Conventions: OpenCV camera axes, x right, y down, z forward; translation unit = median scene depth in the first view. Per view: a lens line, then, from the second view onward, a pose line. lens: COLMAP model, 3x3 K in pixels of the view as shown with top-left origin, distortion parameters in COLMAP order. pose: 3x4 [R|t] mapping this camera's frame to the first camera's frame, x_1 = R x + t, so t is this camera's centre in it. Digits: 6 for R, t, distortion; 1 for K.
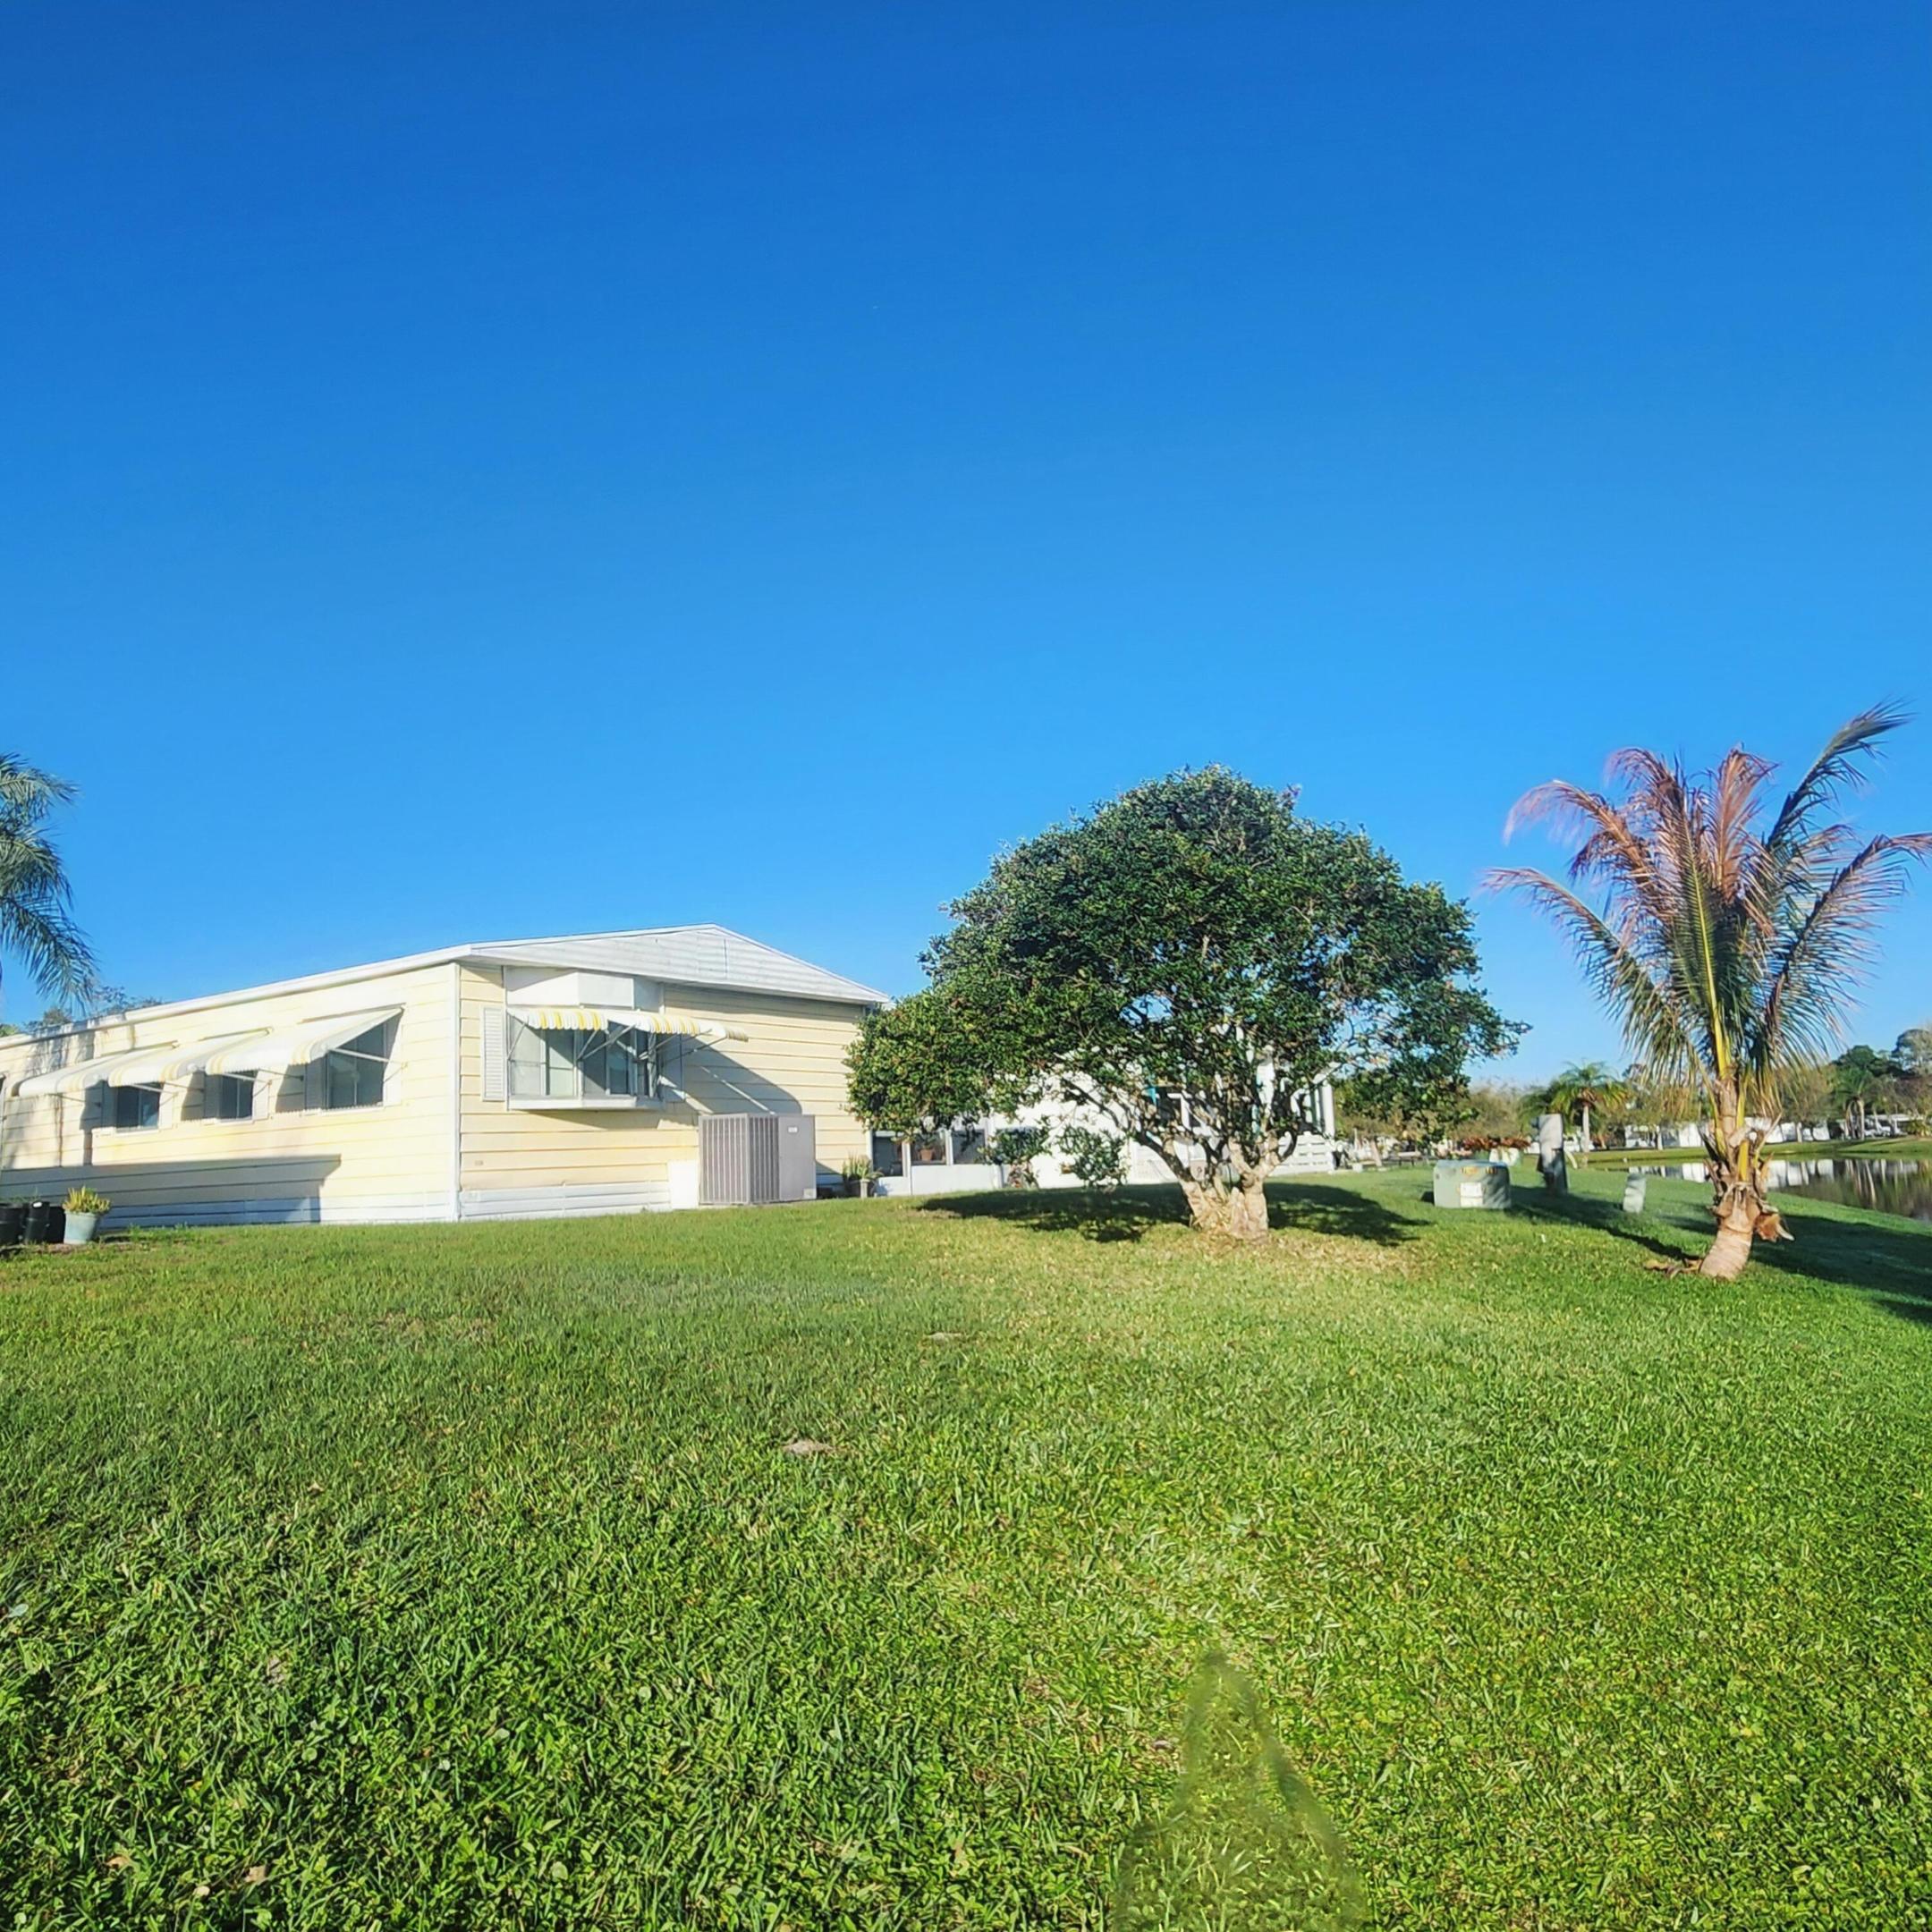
lens RADIAL K [[1366.2, 0, 958.7], [0, 1366.2, 978.1], [0, 0, 1]] dist [0.002175, -0.003899]
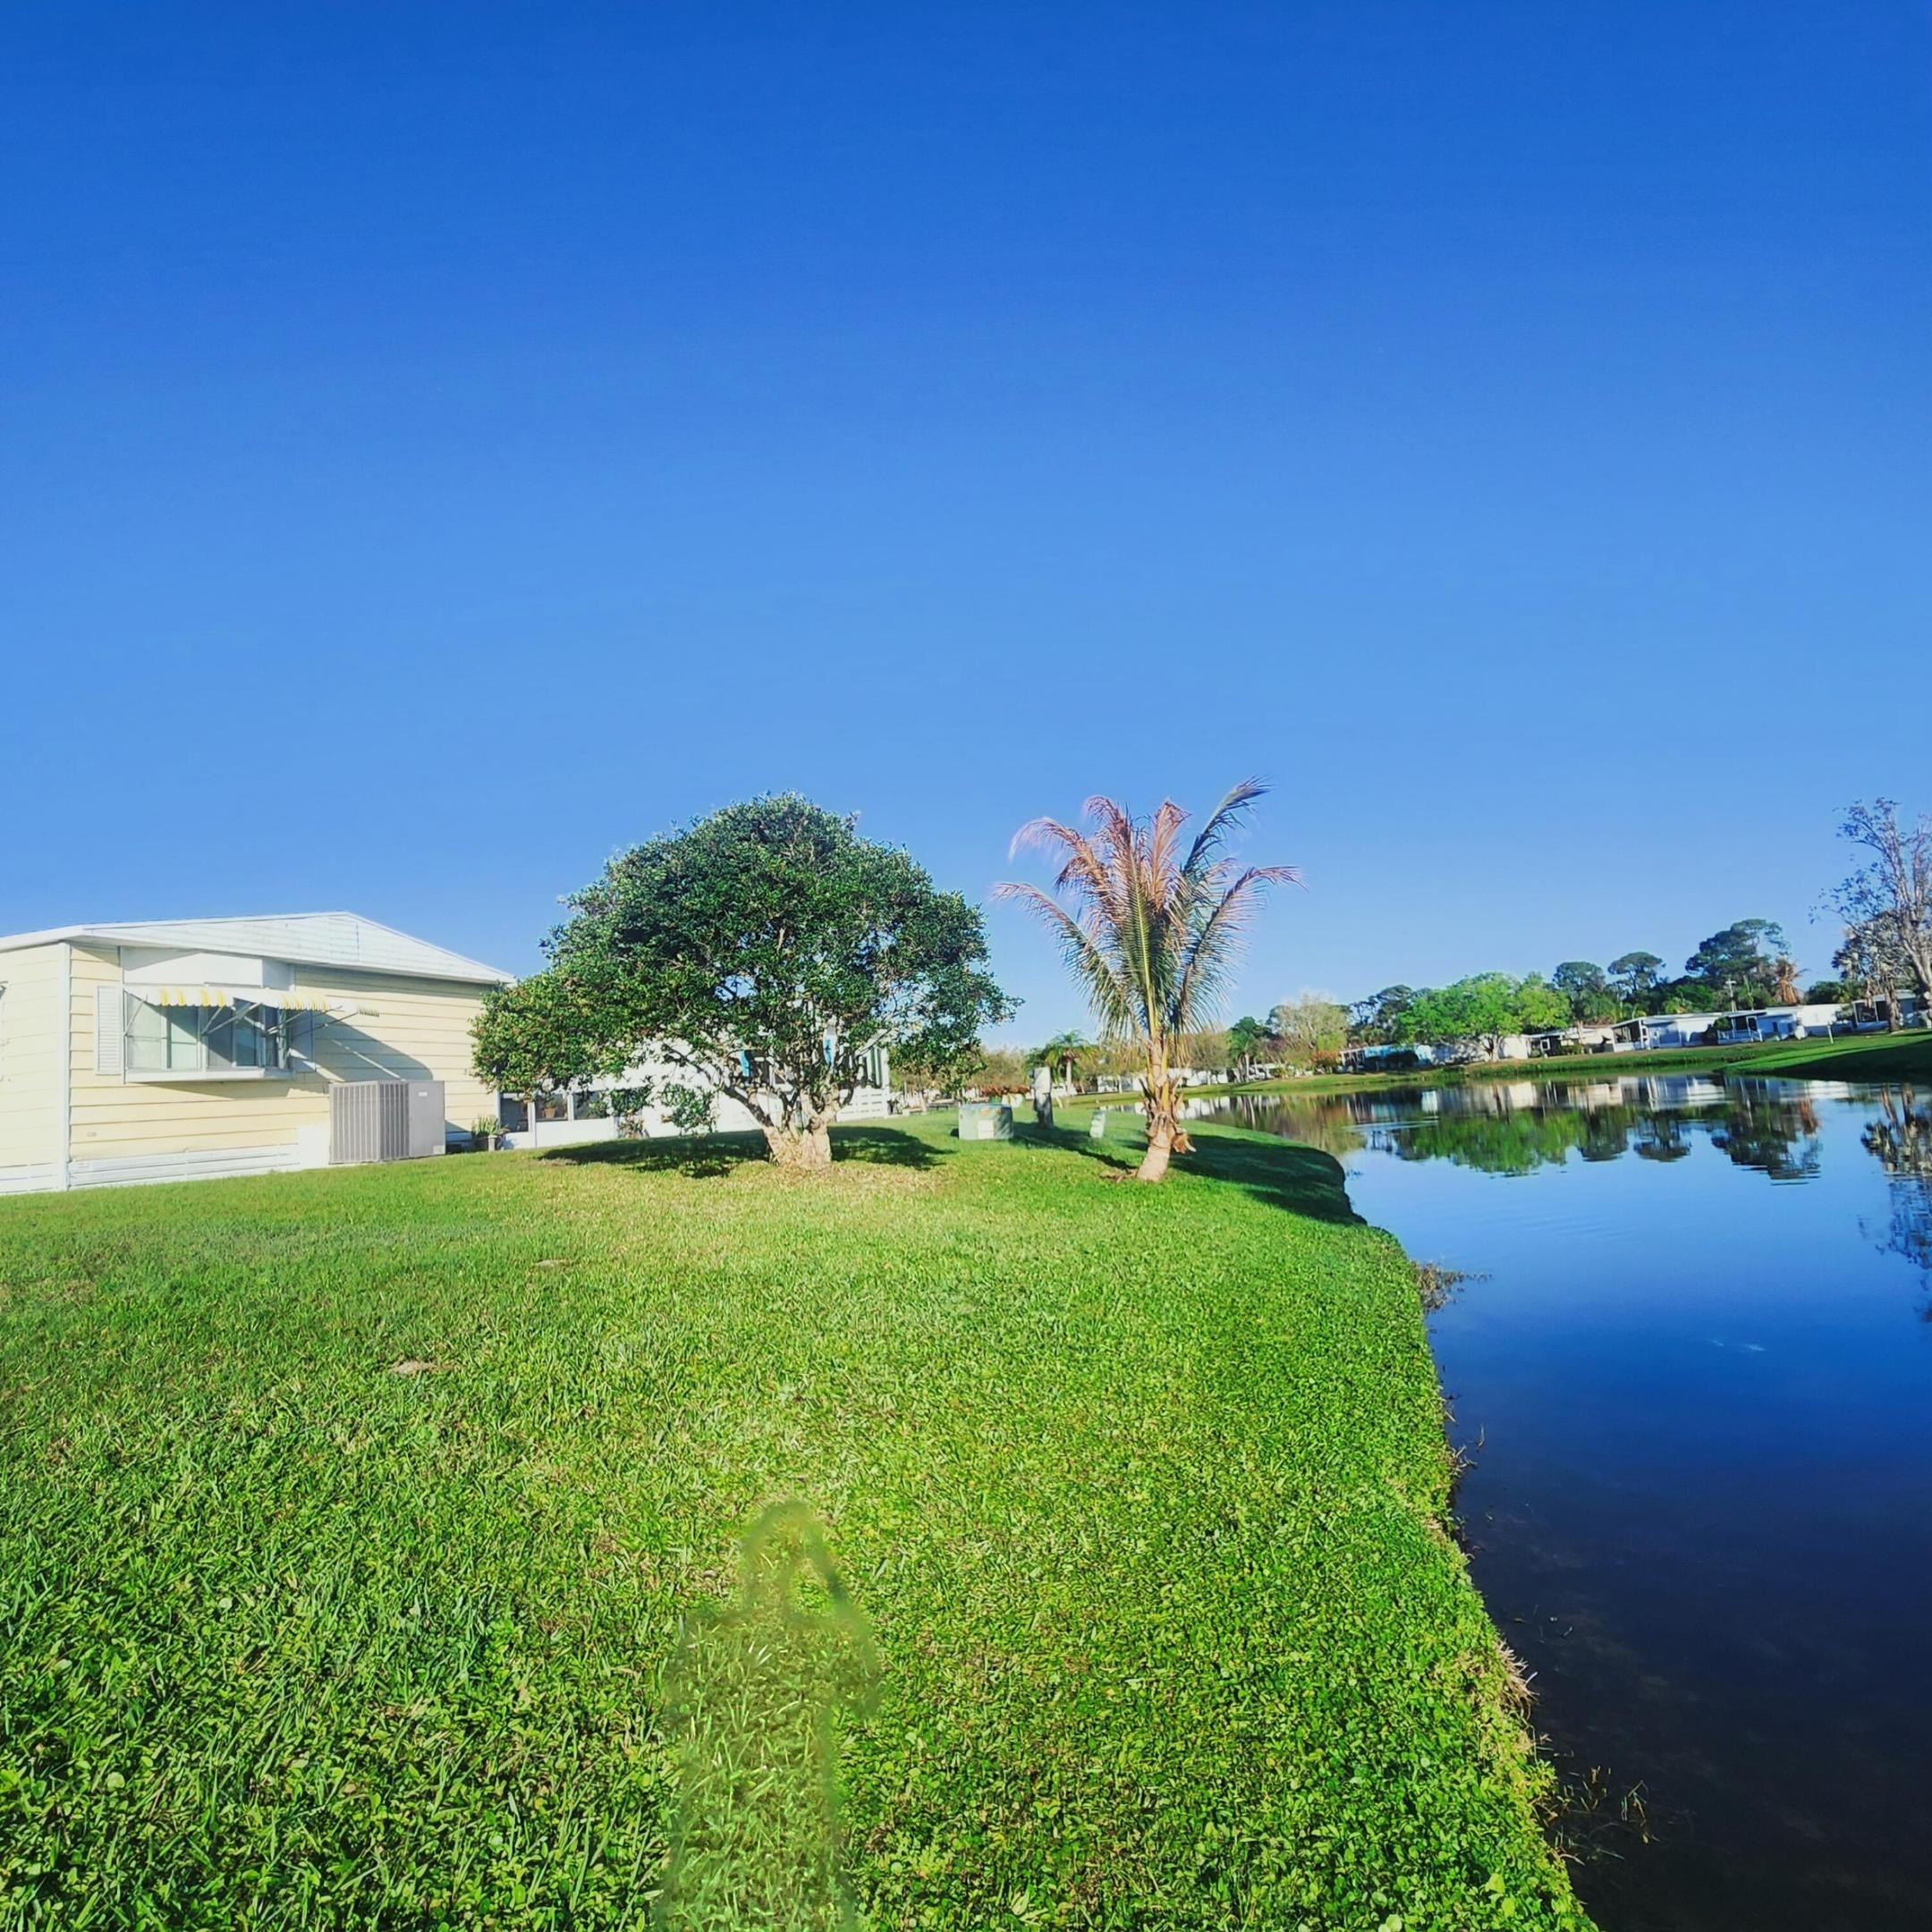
lens RADIAL K [[1100.3, 0, 946.3], [0, 1100.3, 975.5], [0, 0, 1]] dist [0.001115, -0.003194]
pose [[0.950536, 0.005130, 0.310572, 0.011140], [-0.007836, 0.999941, 0.007464, 0.003351], [-0.310516, -0.009528, 0.950520, -0.001154]]
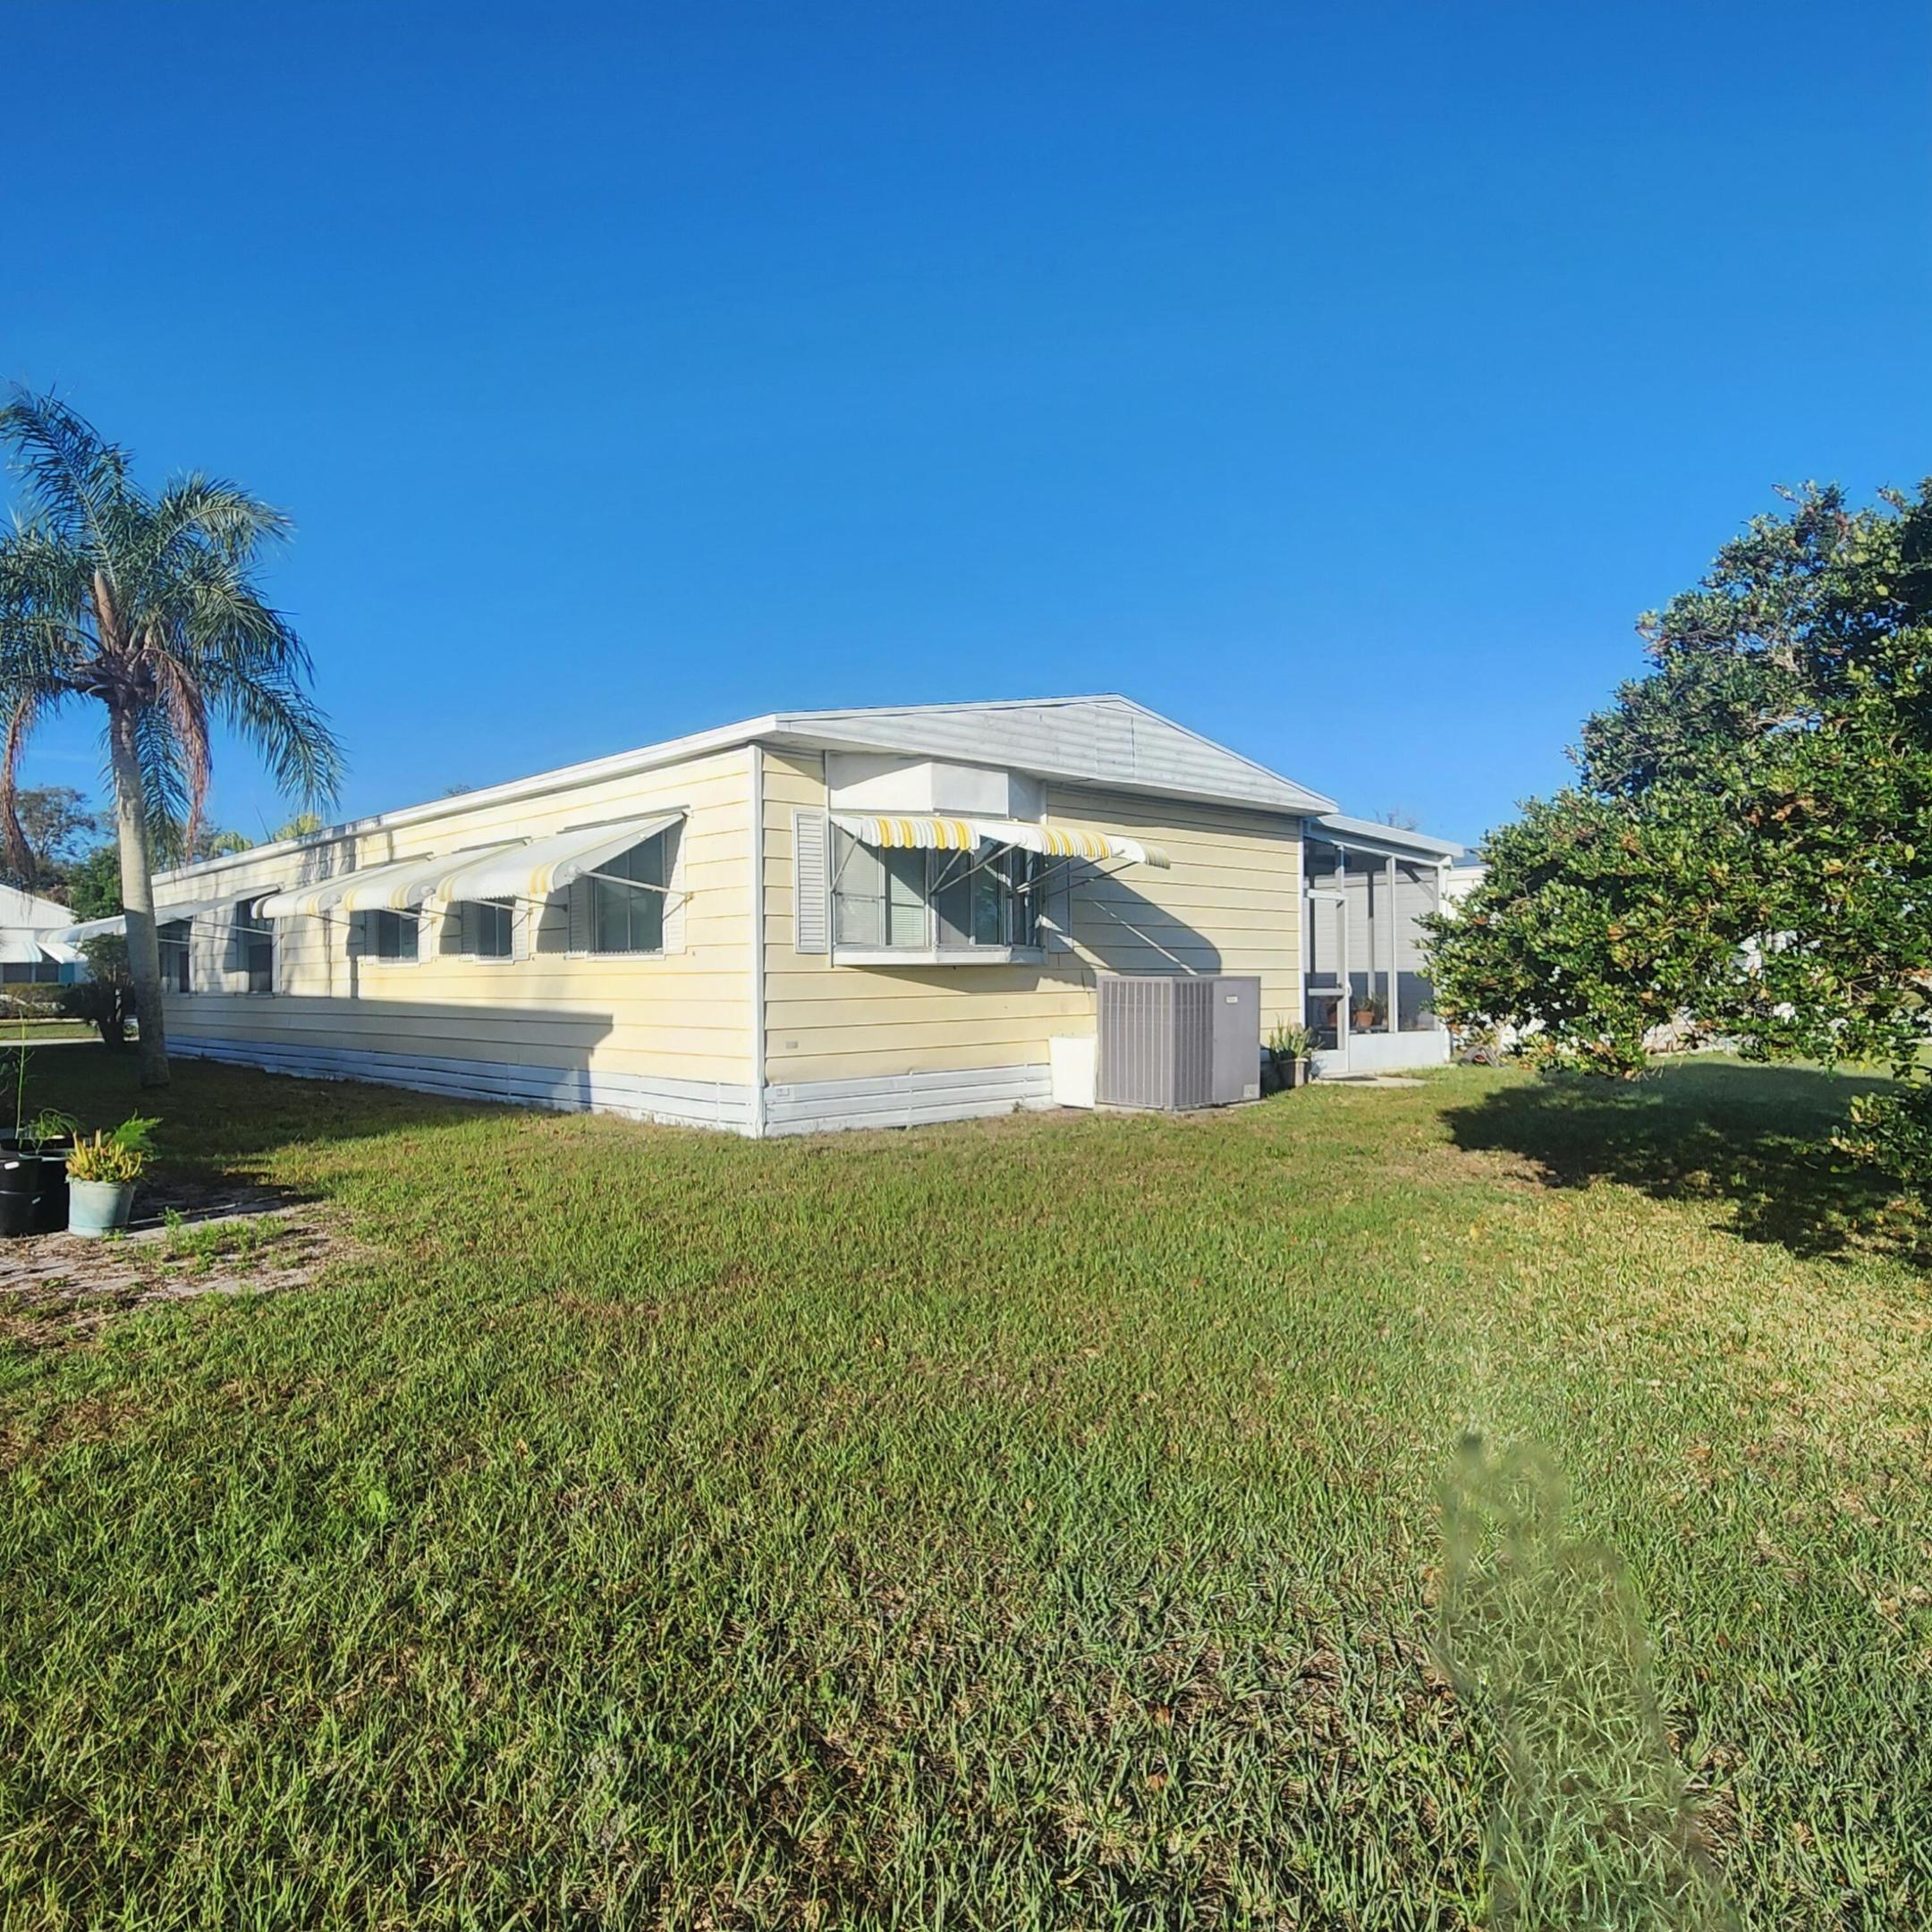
lens RADIAL K [[1289.3, 0, 966.0], [0, 1289.3, 966.0], [0, 0, 1]] dist [0.005161, 0.000176]
pose [[0.976681, 0.035656, -0.211714, -0.176033], [-0.007231, 0.991016, 0.133546, 0.014492], [0.214573, -0.128901, 0.968165, 0.535787]]
